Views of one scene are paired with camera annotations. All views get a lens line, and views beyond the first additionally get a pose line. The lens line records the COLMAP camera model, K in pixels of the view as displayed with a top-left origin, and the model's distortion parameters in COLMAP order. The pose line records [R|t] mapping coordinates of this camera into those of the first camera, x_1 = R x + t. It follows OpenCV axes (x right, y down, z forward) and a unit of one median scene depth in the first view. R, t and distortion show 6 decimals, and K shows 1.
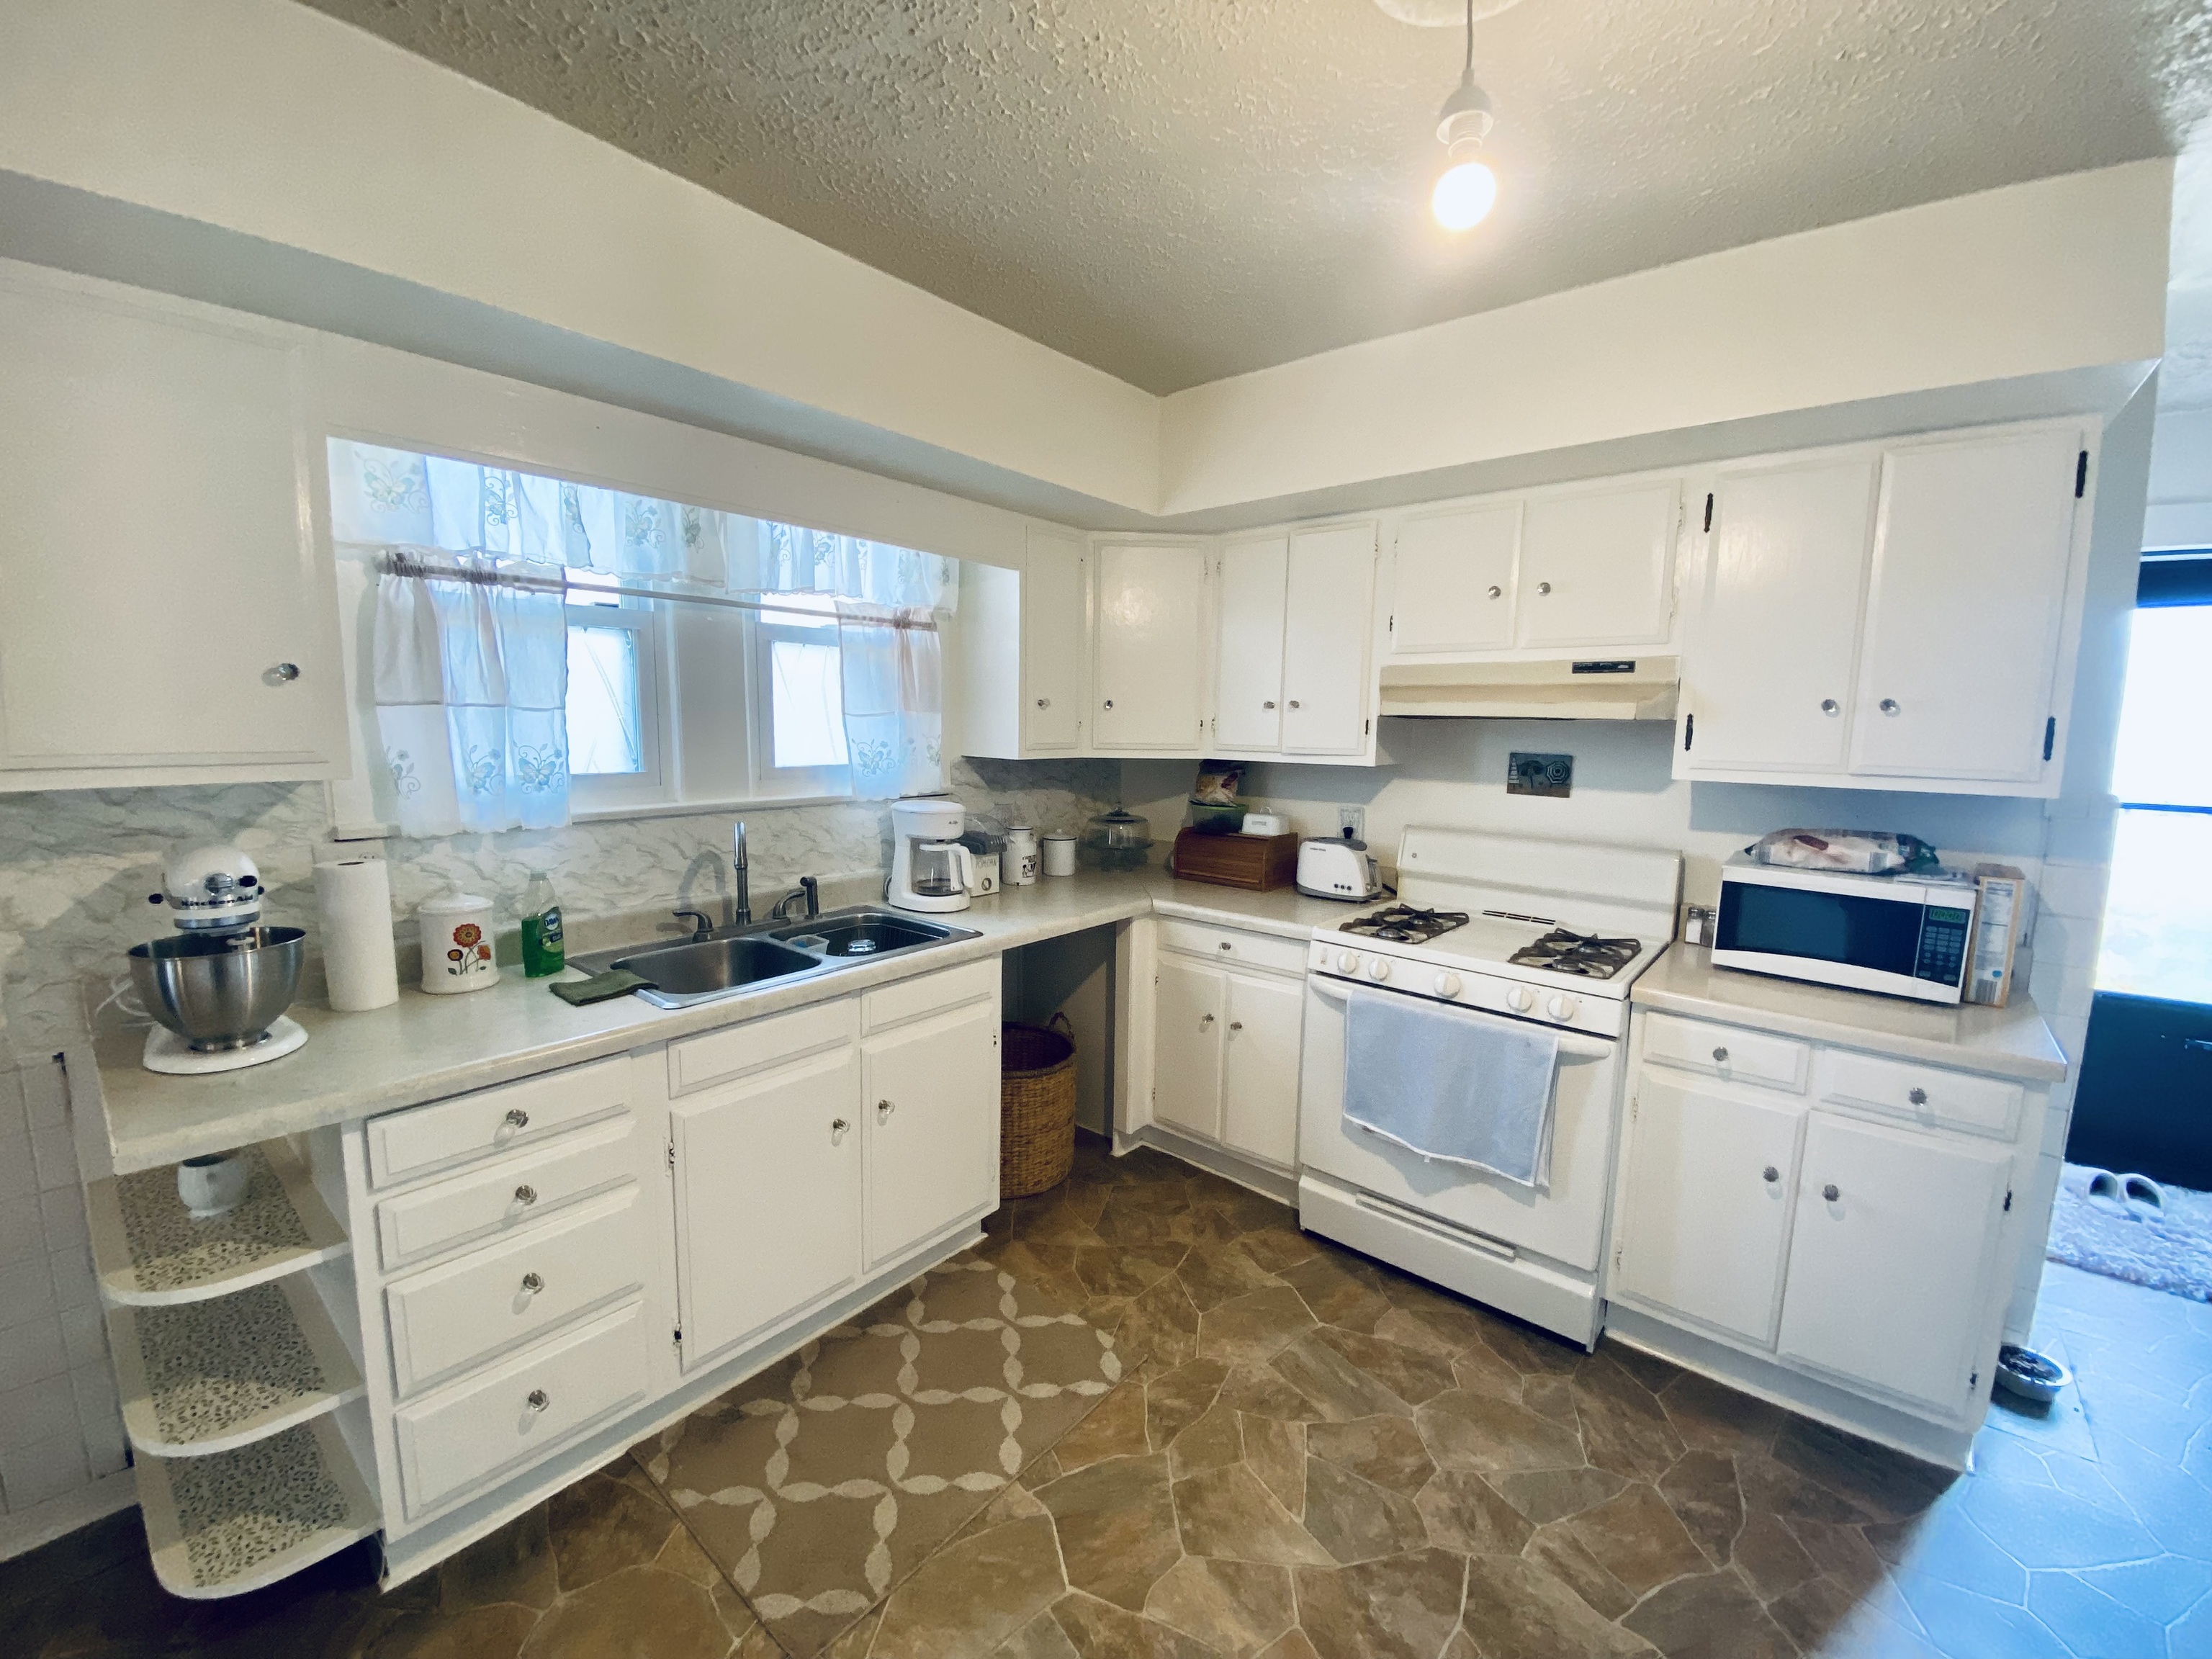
lens RADIAL K [[899.9, 0, 1107.0], [0, 899.9, 820.0], [0, 0, 1]] dist [-0.007064, -0.000781]
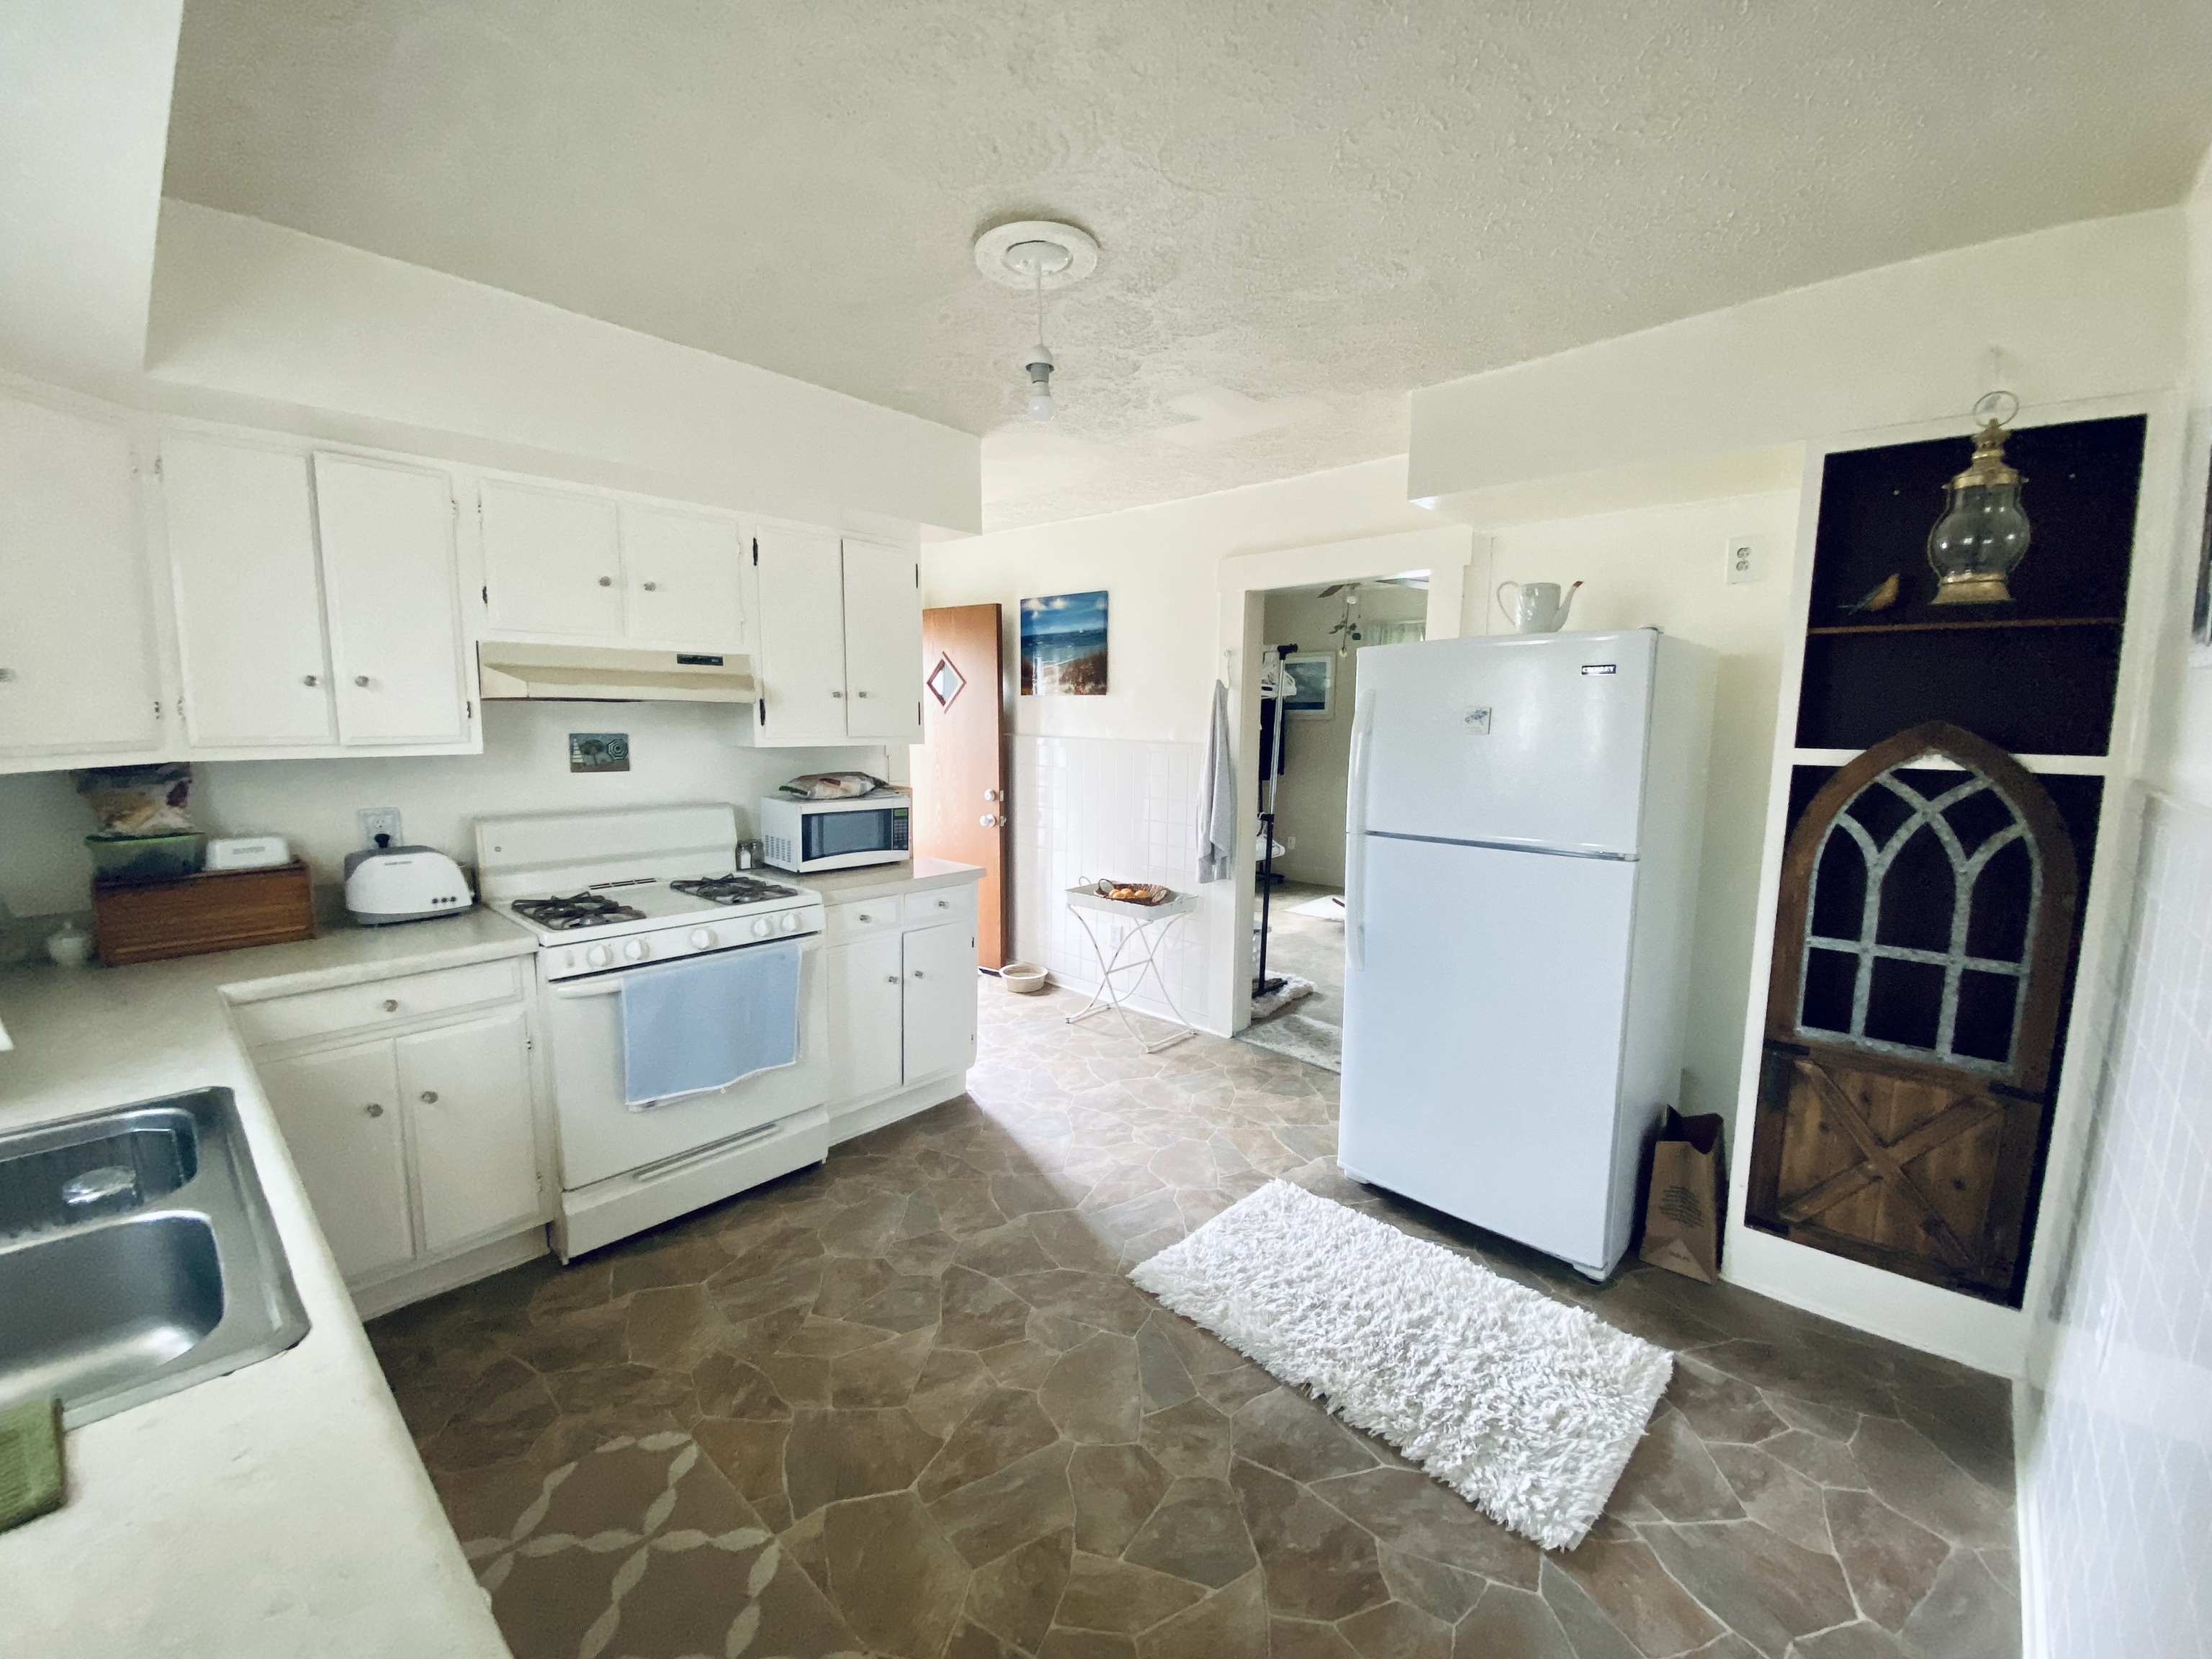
lens RADIAL K [[899.9, 0, 1098.6], [0, 899.9, 834.3], [0, 0, 1]] dist [-0.007064, -0.000781]
pose [[0.041573, -0.148970, 0.987967, -0.722854], [0.104871, 0.984011, 0.143961, -0.058979], [-0.993616, 0.097625, 0.056531, 0.442424]]
